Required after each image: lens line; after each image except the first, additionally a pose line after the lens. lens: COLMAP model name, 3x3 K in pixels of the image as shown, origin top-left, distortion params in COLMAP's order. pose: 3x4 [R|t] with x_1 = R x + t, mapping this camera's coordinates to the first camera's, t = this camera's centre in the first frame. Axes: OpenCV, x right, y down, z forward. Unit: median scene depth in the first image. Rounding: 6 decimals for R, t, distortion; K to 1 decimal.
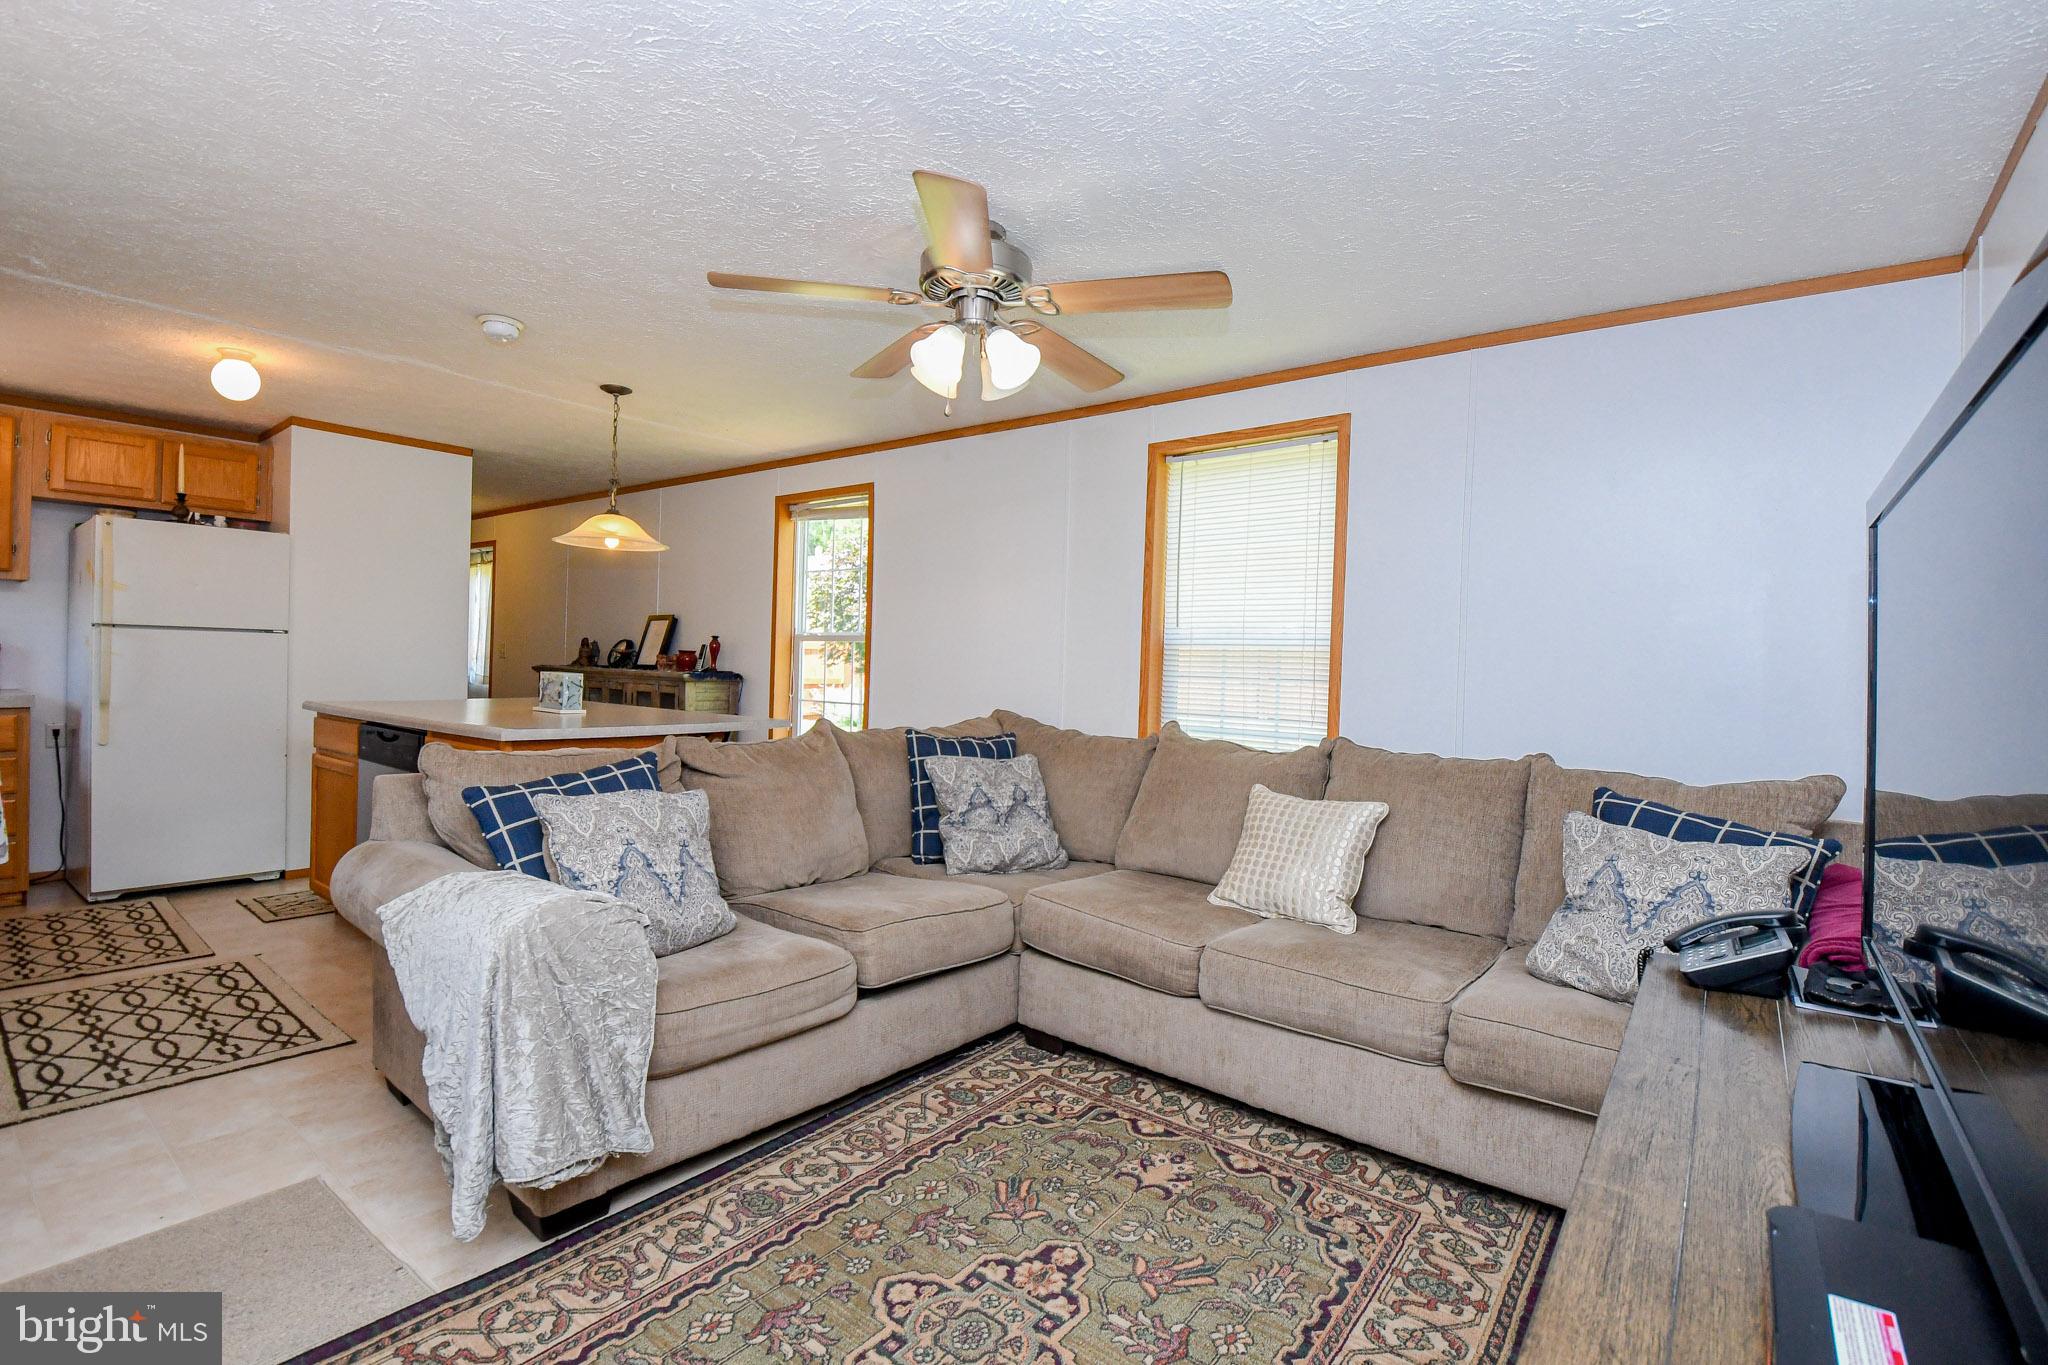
lens RADIAL K [[911.0, 0, 1006.4], [0, 911.0, 683.0], [0, 0, 1]] dist [-0.008467, -0.011288]
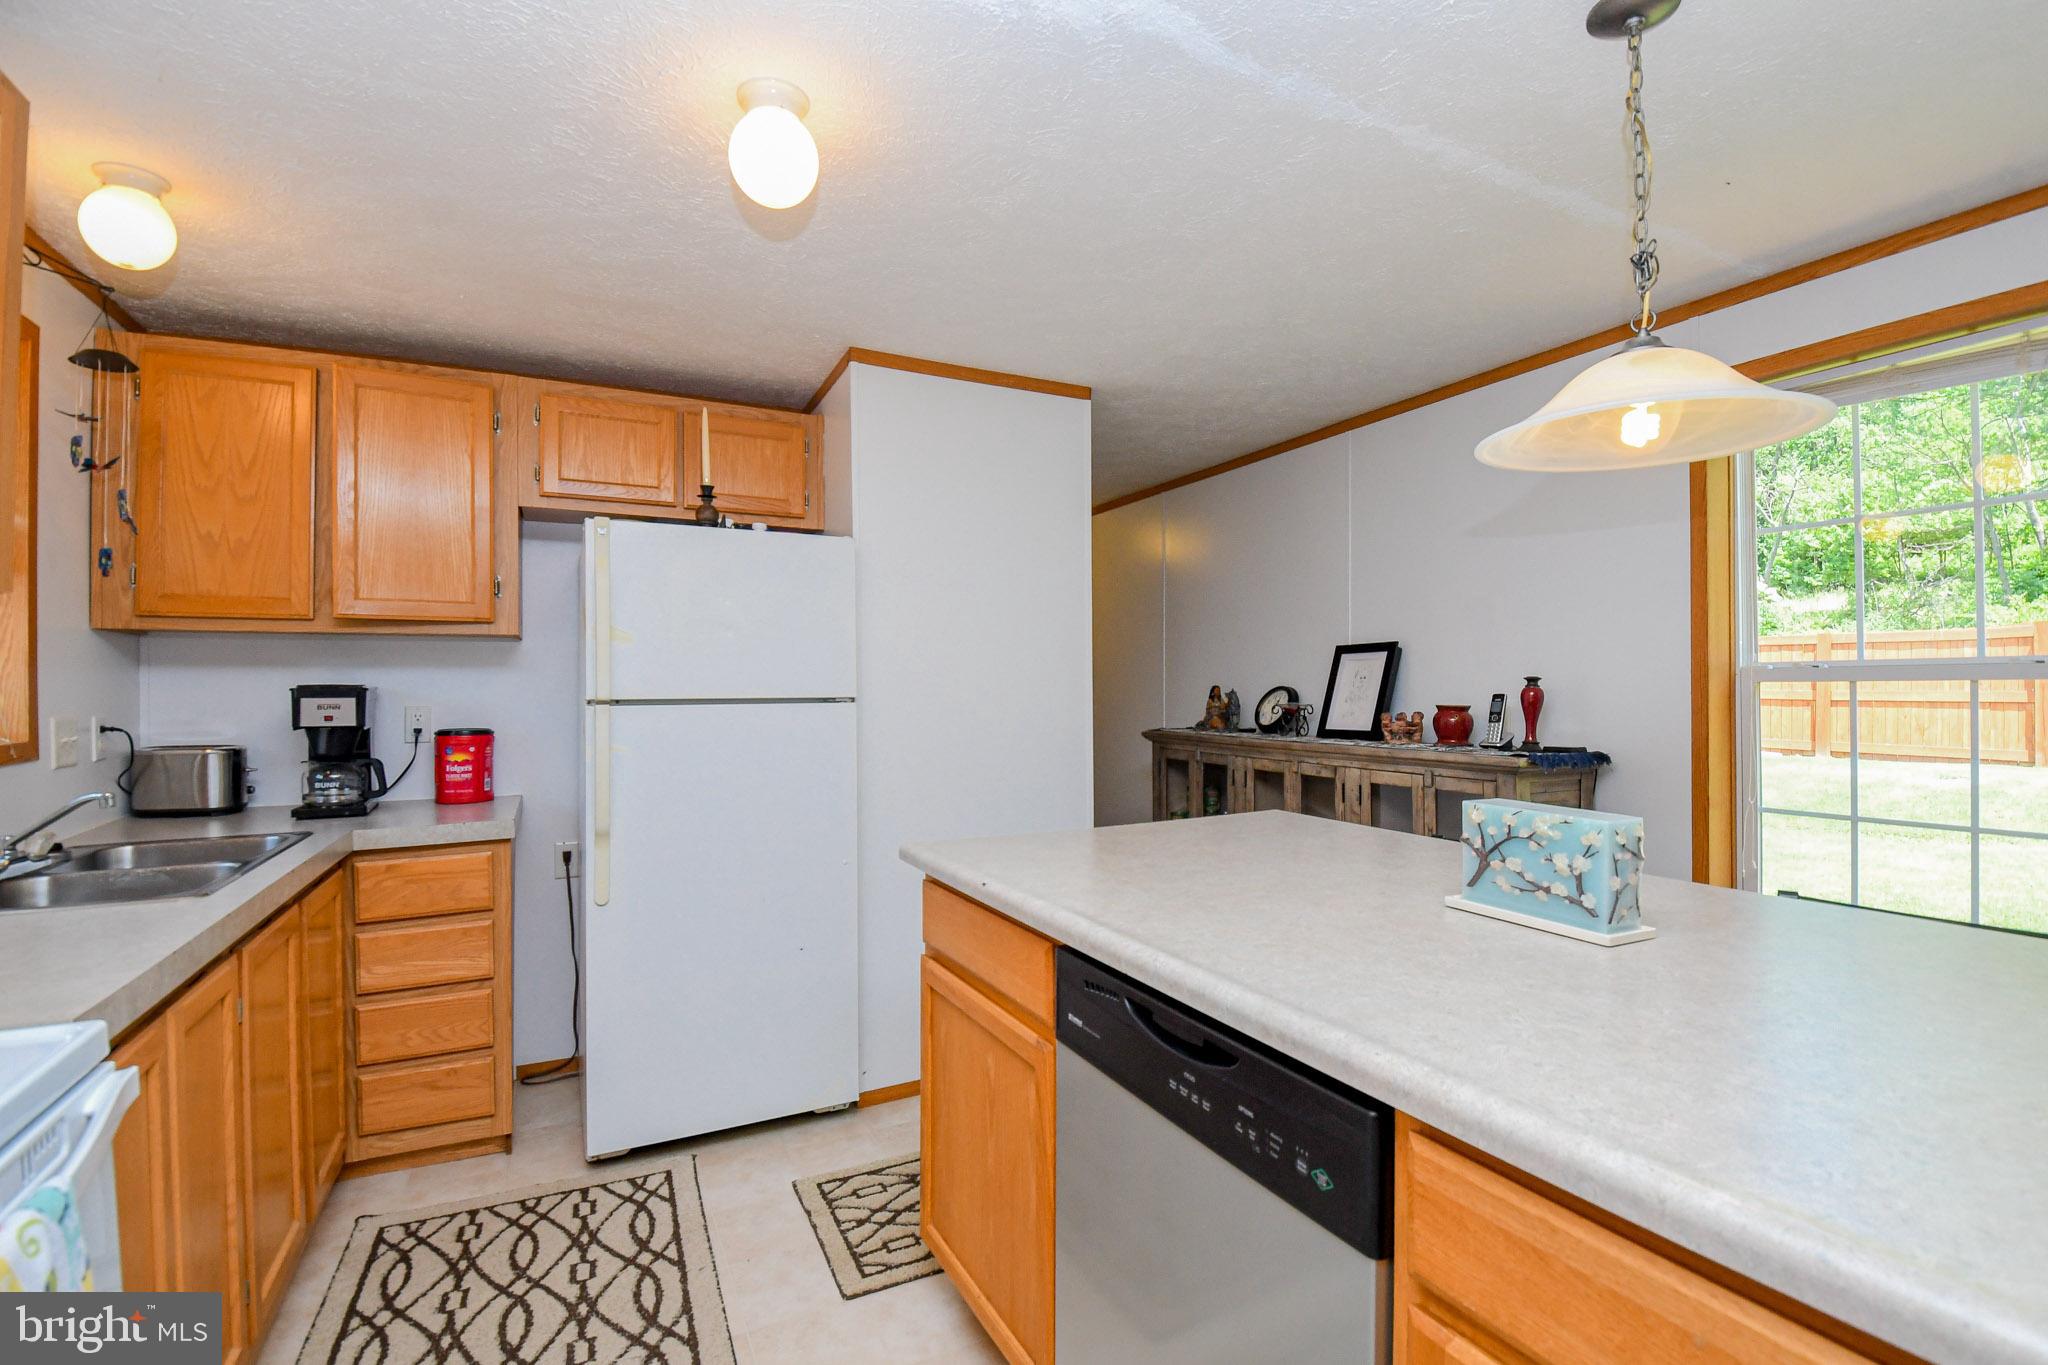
lens RADIAL K [[911.0, 0, 1028.3], [0, 911.0, 685.0], [0, 0, 1]] dist [-0.008467, -0.011288]
pose [[0.903537, -0.036449, -0.426957, -0.488845], [0.023157, 0.999073, -0.036285, -0.048453], [0.427884, 0.022898, 0.903543, 0.569044]]
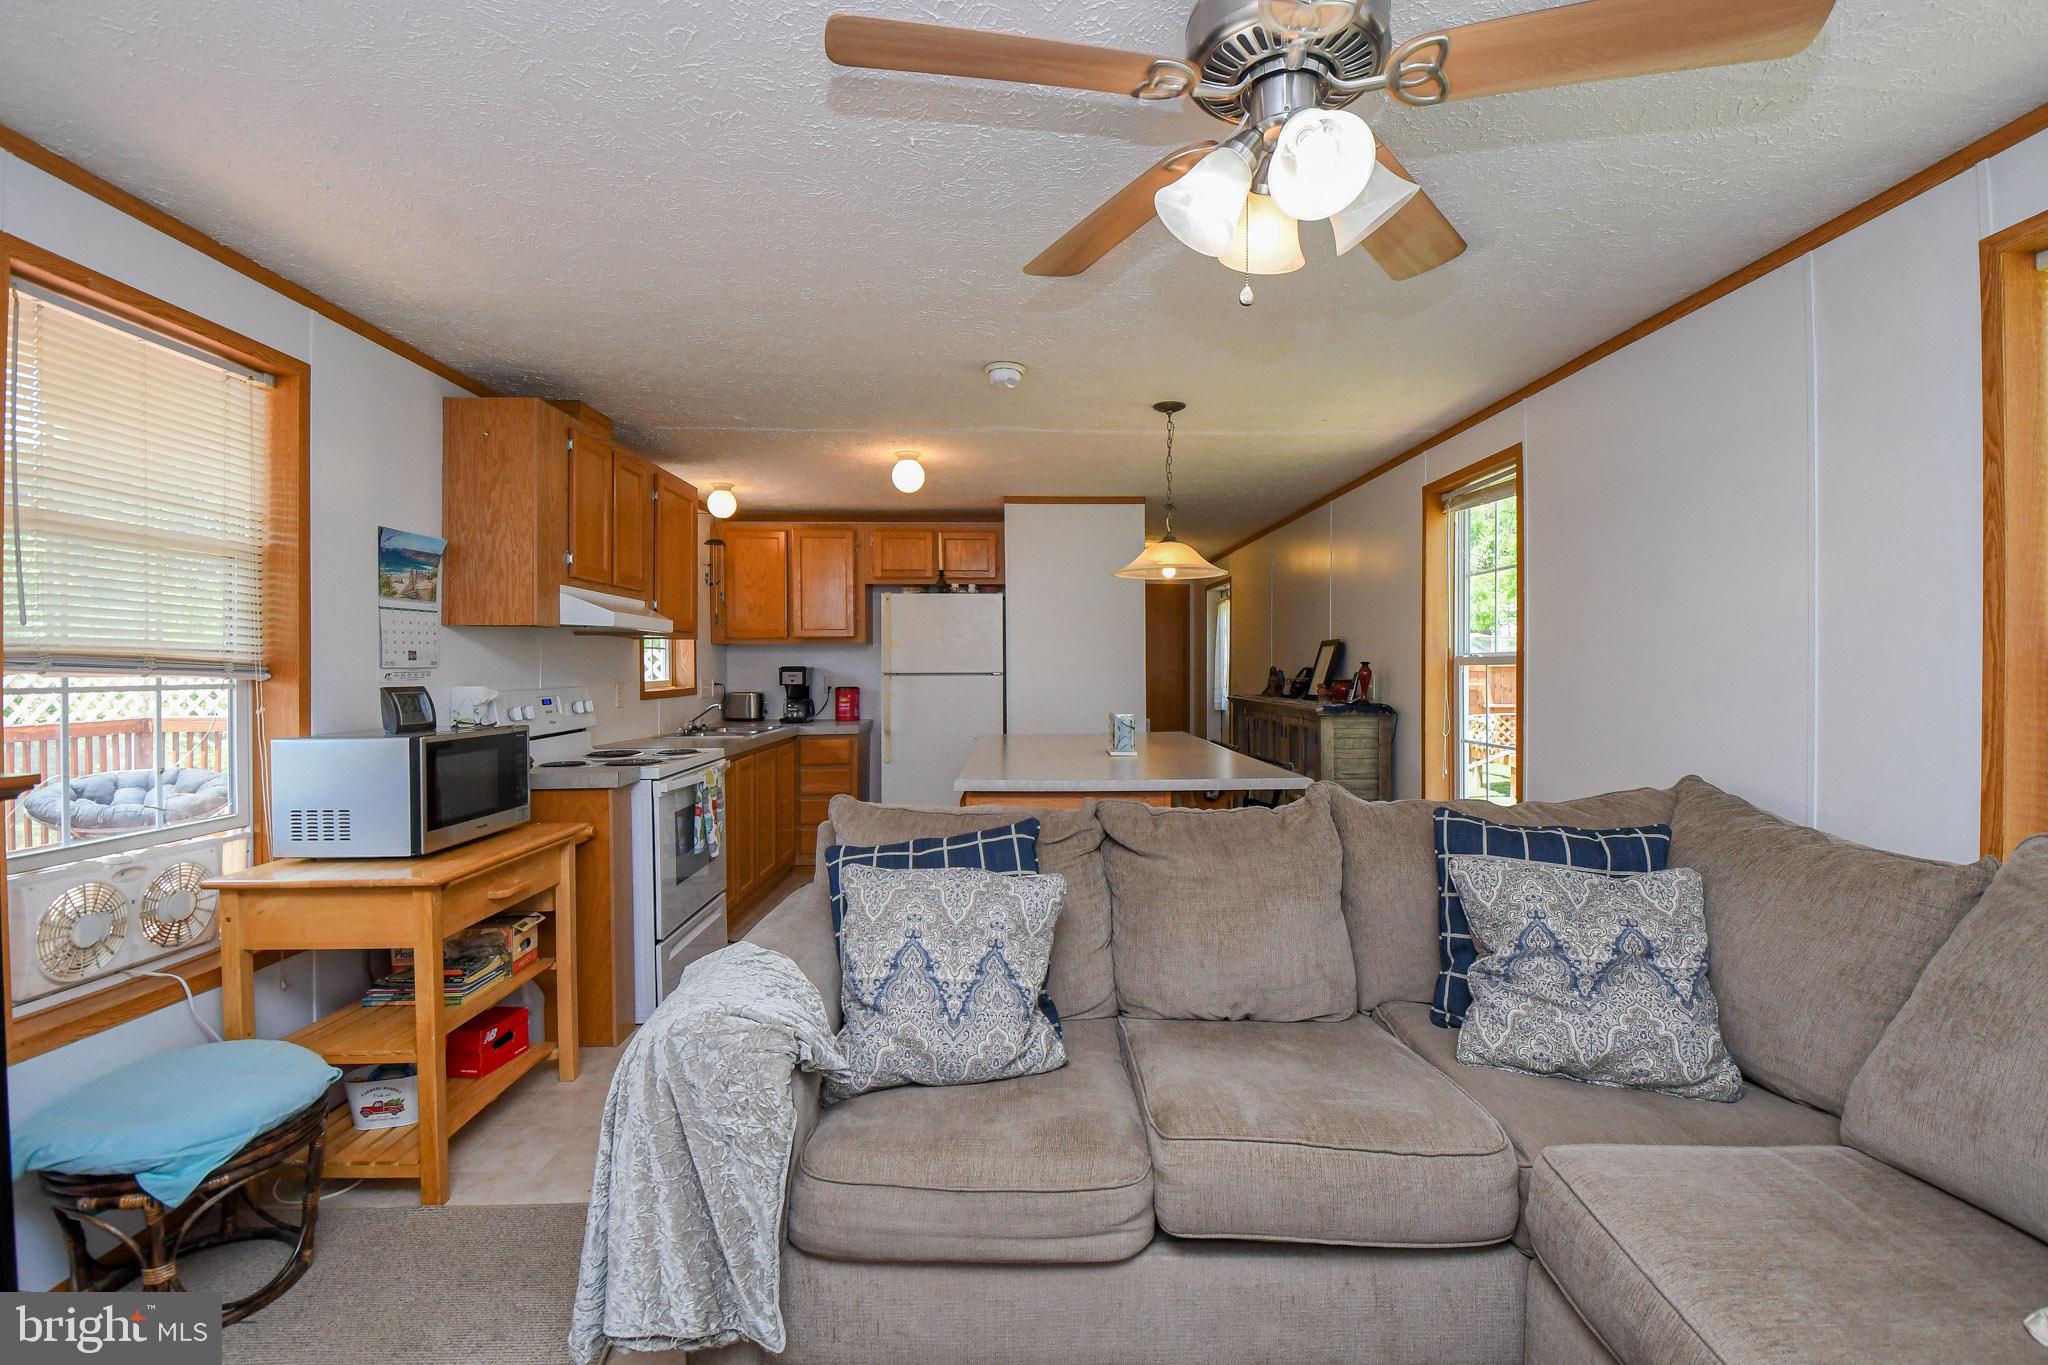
lens RADIAL K [[883.0, 0, 1045.1], [0, 883.0, 679.4], [0, 0, 1]] dist [-0.003170, -0.000844]
pose [[0.643782, -0.022675, -0.764873, 0.166648], [0.005506, 0.999672, -0.025001, -0.022844], [0.765189, 0.011883, 0.643696, 0.318671]]
